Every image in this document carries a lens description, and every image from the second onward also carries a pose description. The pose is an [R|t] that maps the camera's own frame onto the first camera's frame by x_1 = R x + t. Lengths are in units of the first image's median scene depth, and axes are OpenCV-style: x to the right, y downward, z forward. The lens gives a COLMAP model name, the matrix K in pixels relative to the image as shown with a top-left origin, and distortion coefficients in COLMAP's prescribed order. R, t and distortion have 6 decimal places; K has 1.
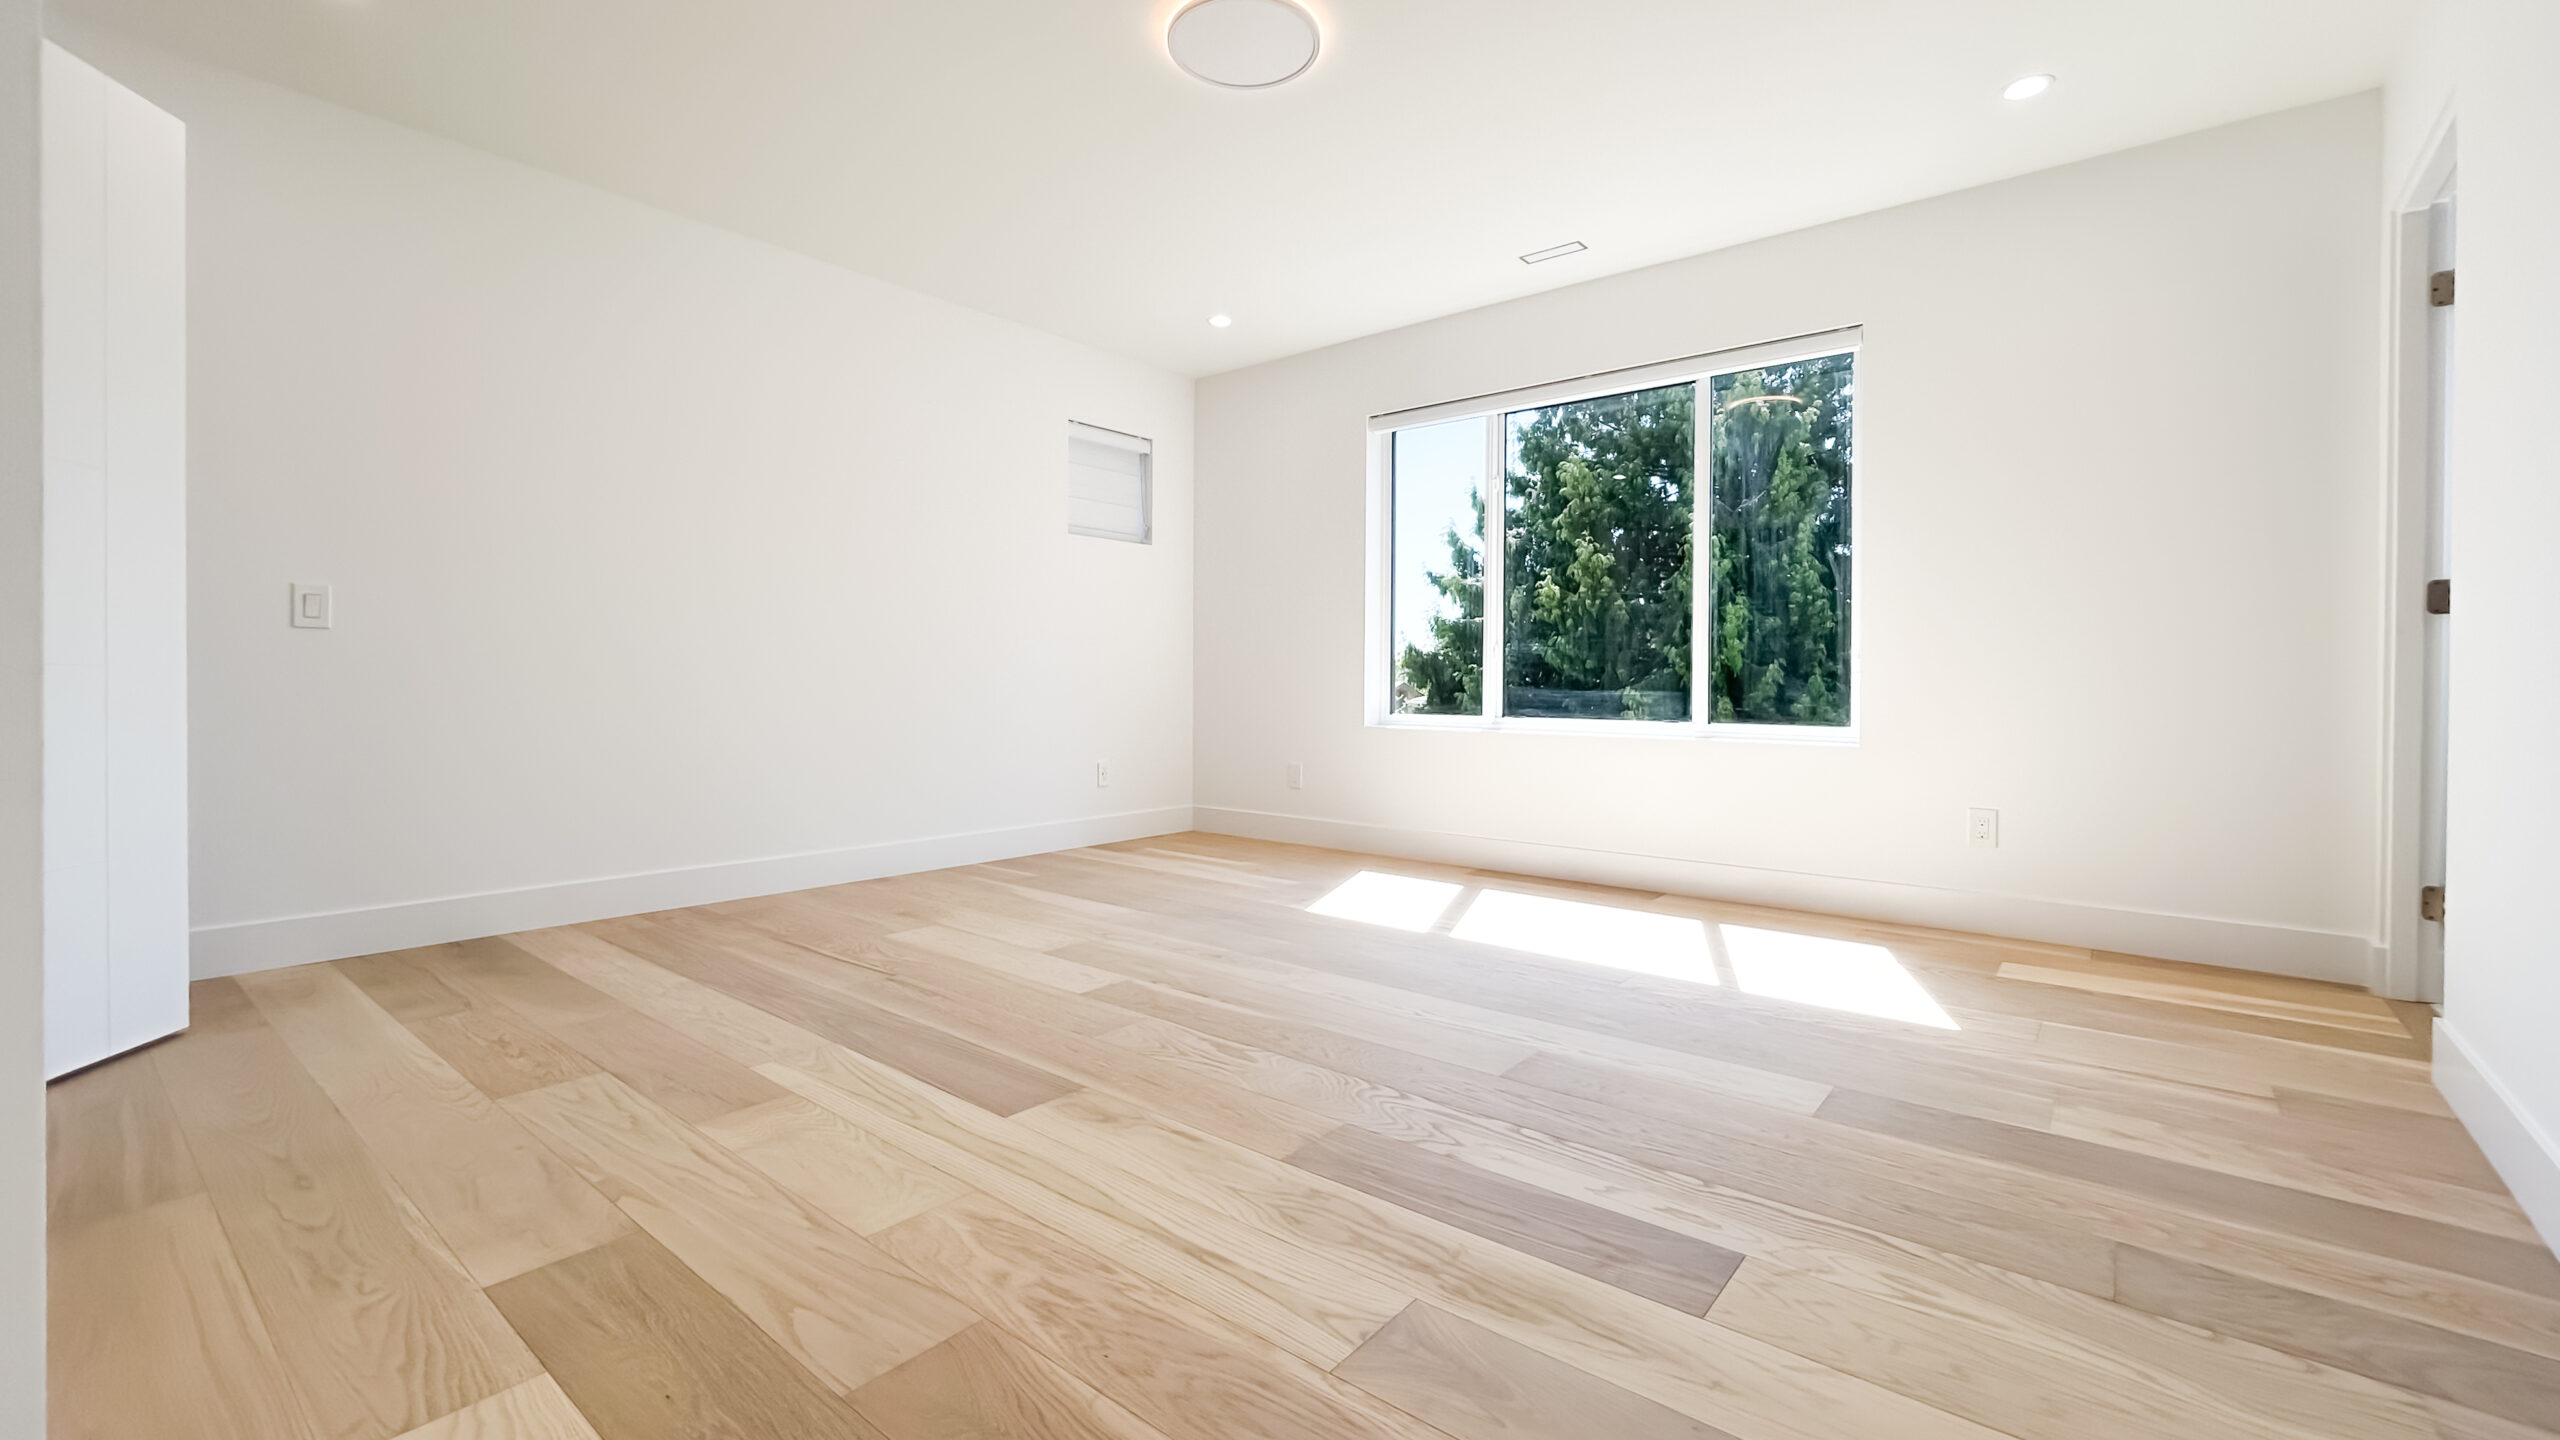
lens RADIAL K [[1055.4, 0, 1273.9], [0, 1055.4, 702.9], [0, 0, 1]] dist [0.000247, 0.000833]
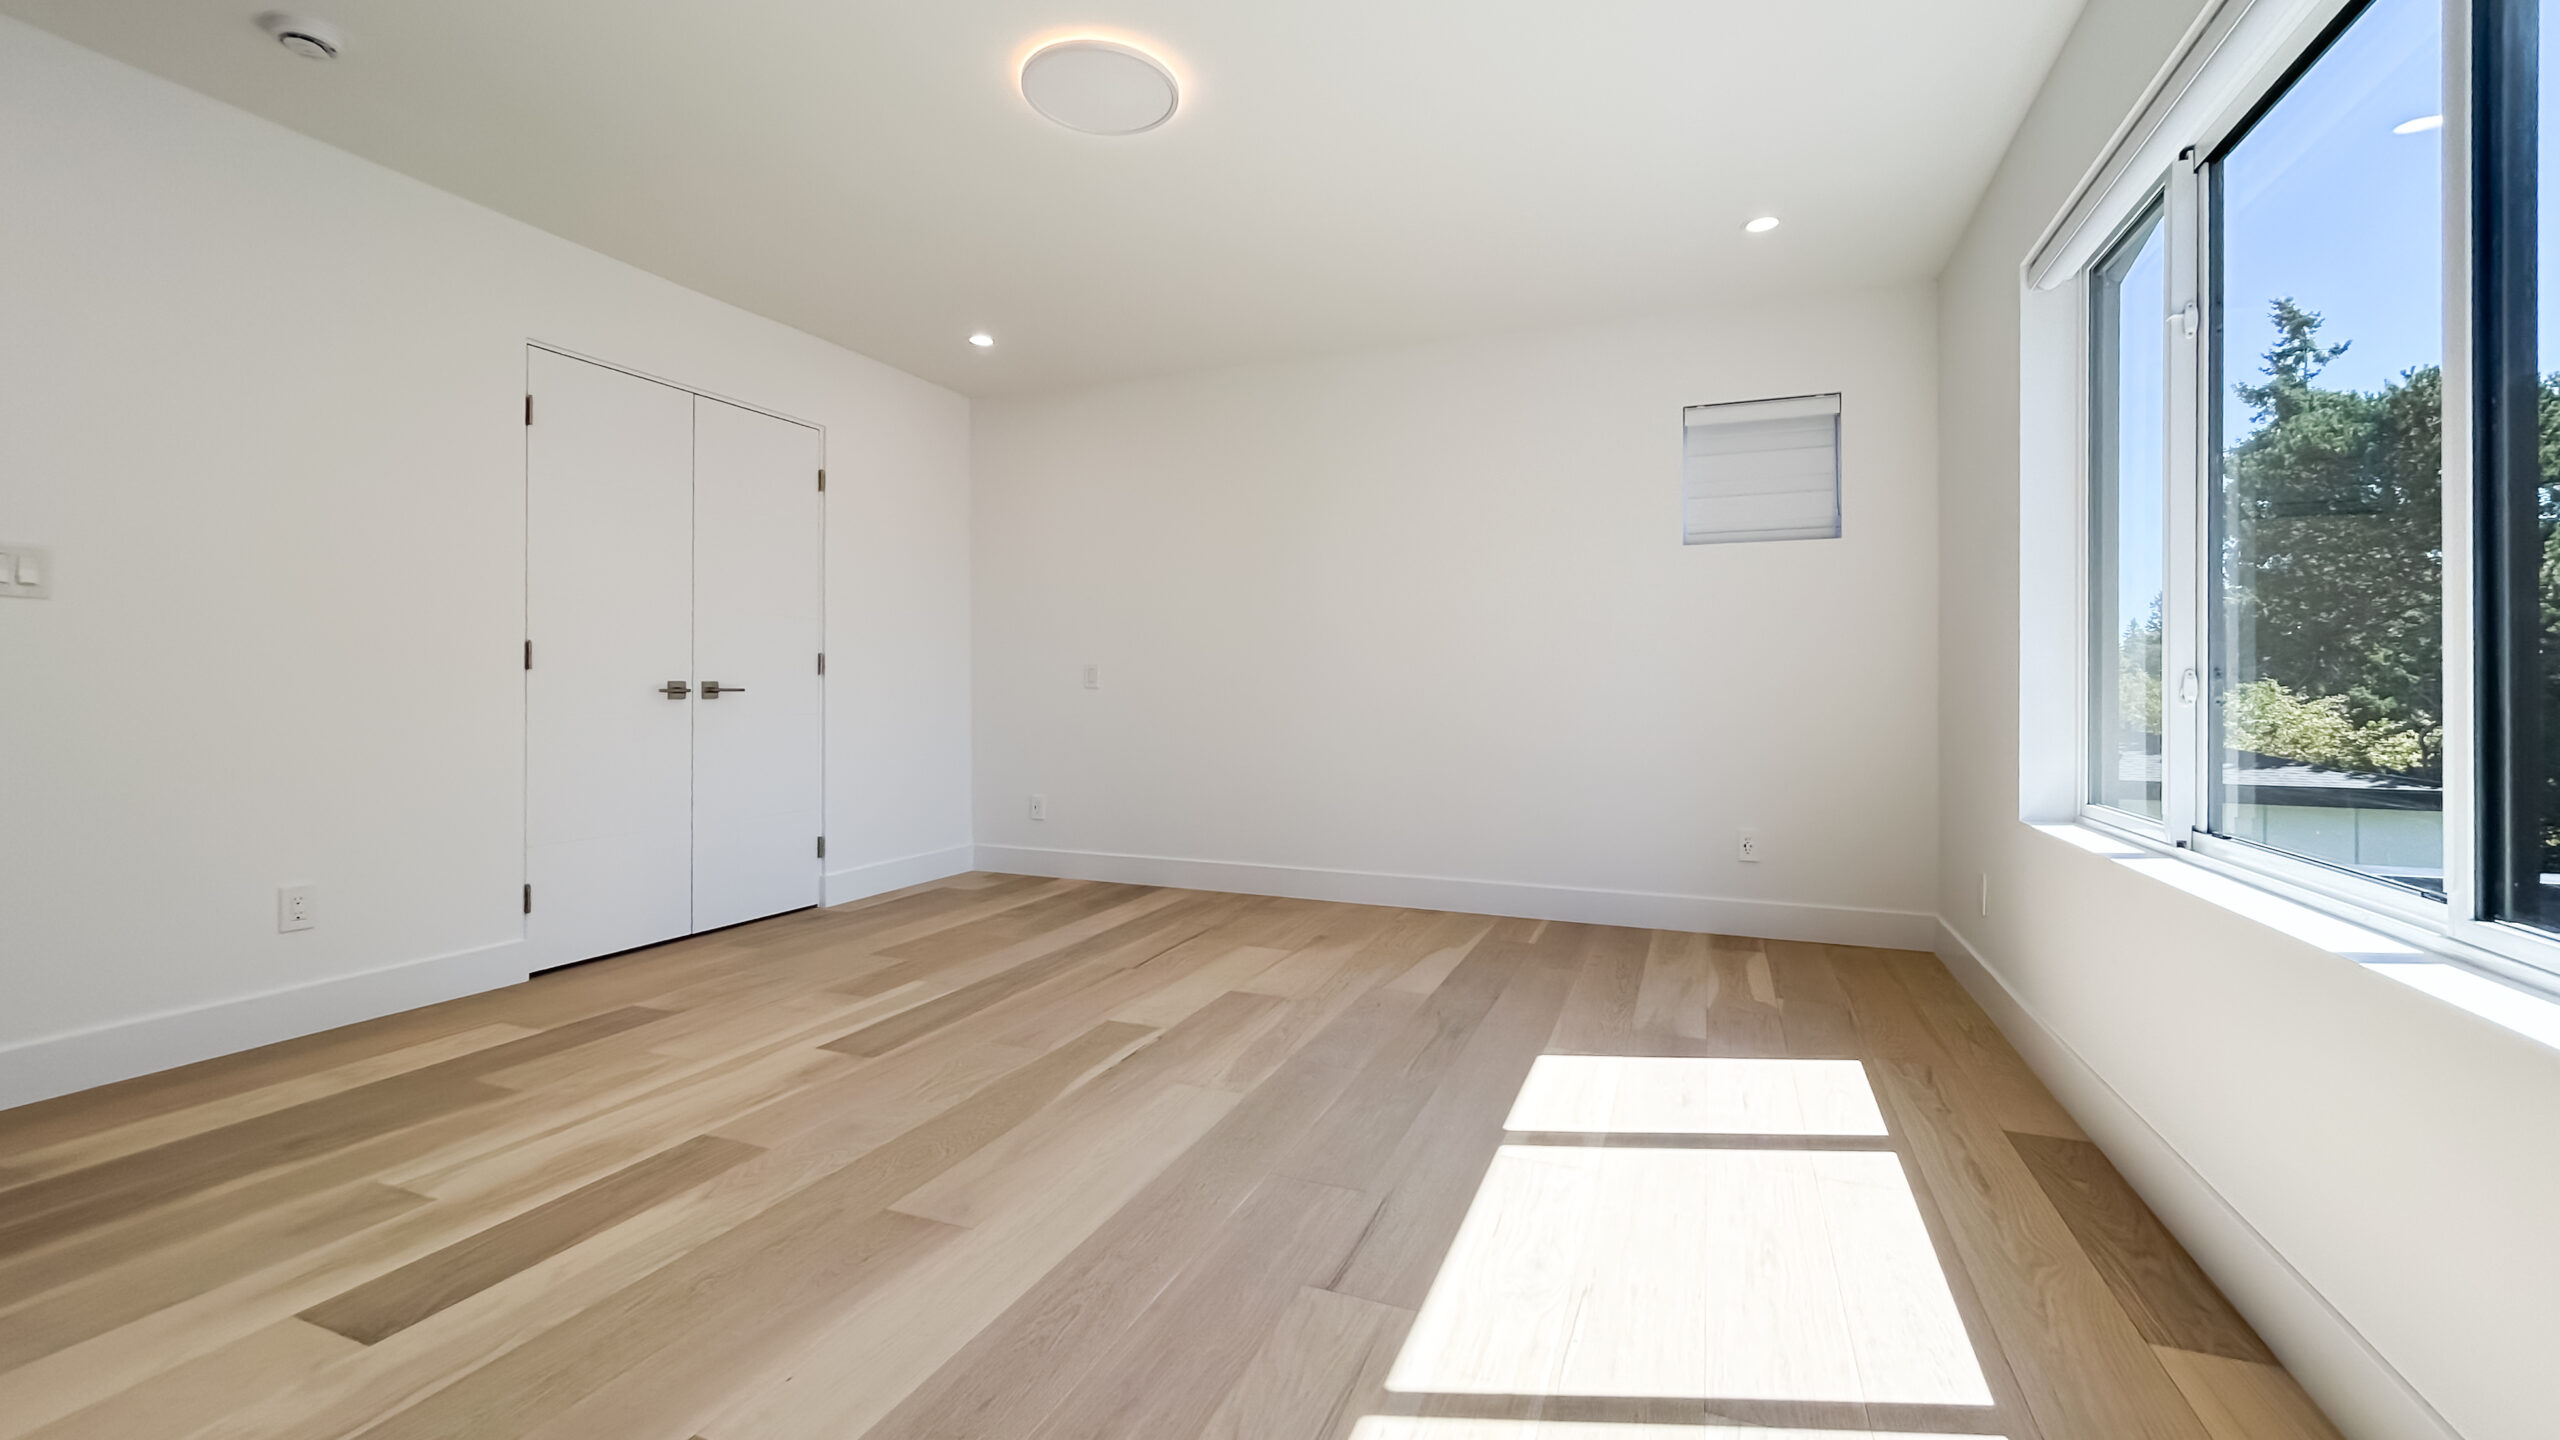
lens RADIAL K [[1055.4, 0, 1264.7], [0, 1055.4, 697.6], [0, 0, 1]] dist [0.000247, 0.000833]
pose [[0.290269, 0.002367, -0.956942, 1.223598], [-0.021665, 0.999757, -0.004099, -0.078585], [0.956700, 0.021922, 0.290249, 1.114260]]
